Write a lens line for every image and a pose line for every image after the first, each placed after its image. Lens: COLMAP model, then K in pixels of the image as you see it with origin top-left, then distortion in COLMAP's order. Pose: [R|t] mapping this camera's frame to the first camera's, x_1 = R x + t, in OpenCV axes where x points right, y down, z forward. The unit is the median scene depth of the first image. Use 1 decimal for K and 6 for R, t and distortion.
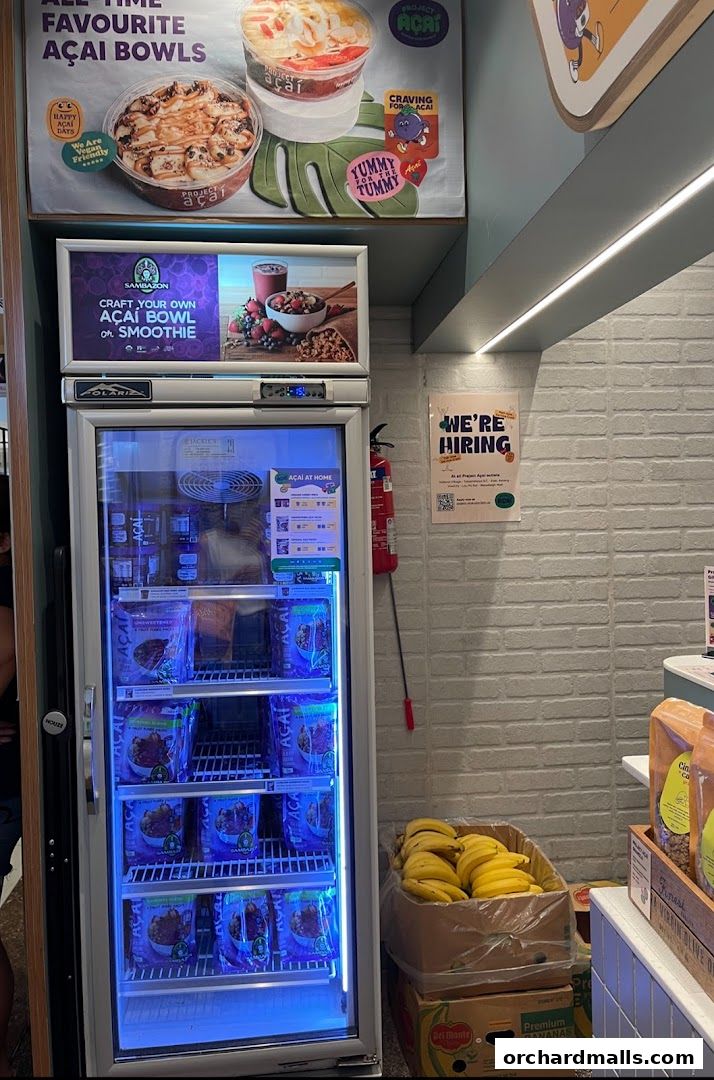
lens RADIAL K [[890.2, 0, 355.7], [0, 890.2, 494.7], [0, 0, 1]] dist [0.004555, 0.001523]
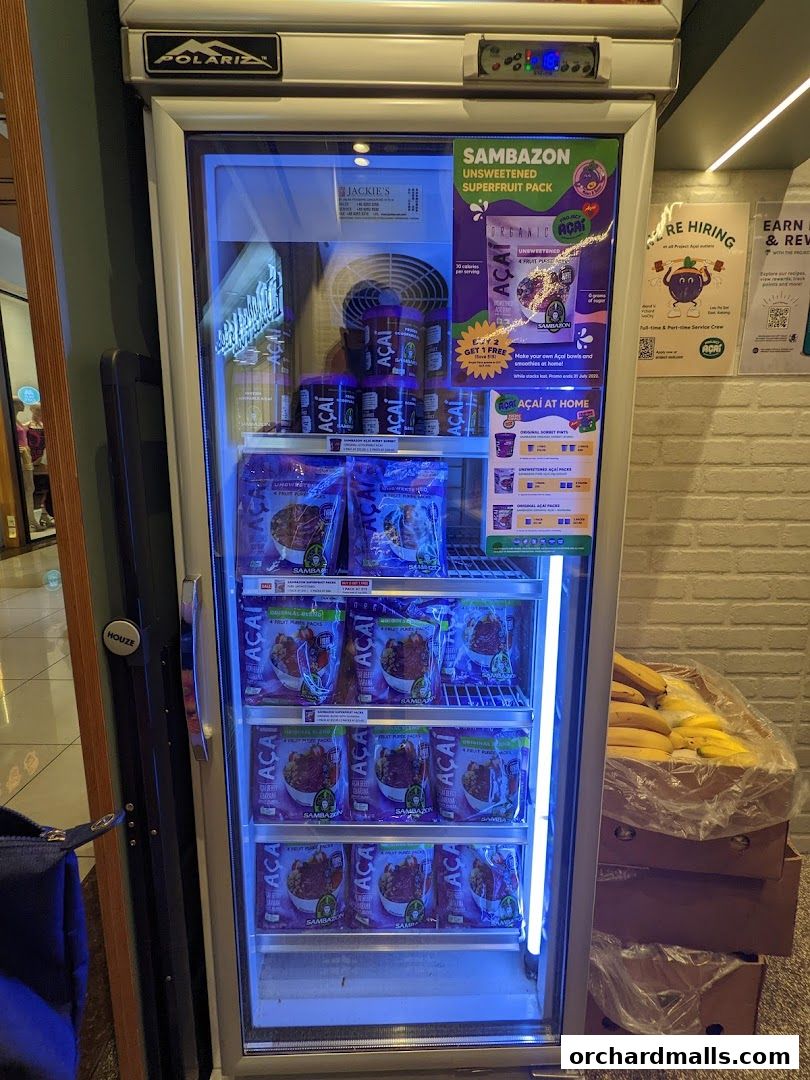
lens RADIAL K [[874.4, 0, 405.0], [0, 874.4, 540.0], [0, 0, 1]] dist [0.000639, -0.001773]
pose [[0.993322, 0.039911, -0.108253, -0.030962], [-0.020465, 0.984335, 0.175119, 0.030178], [0.113546, -0.171734, 0.978578, 0.160520]]
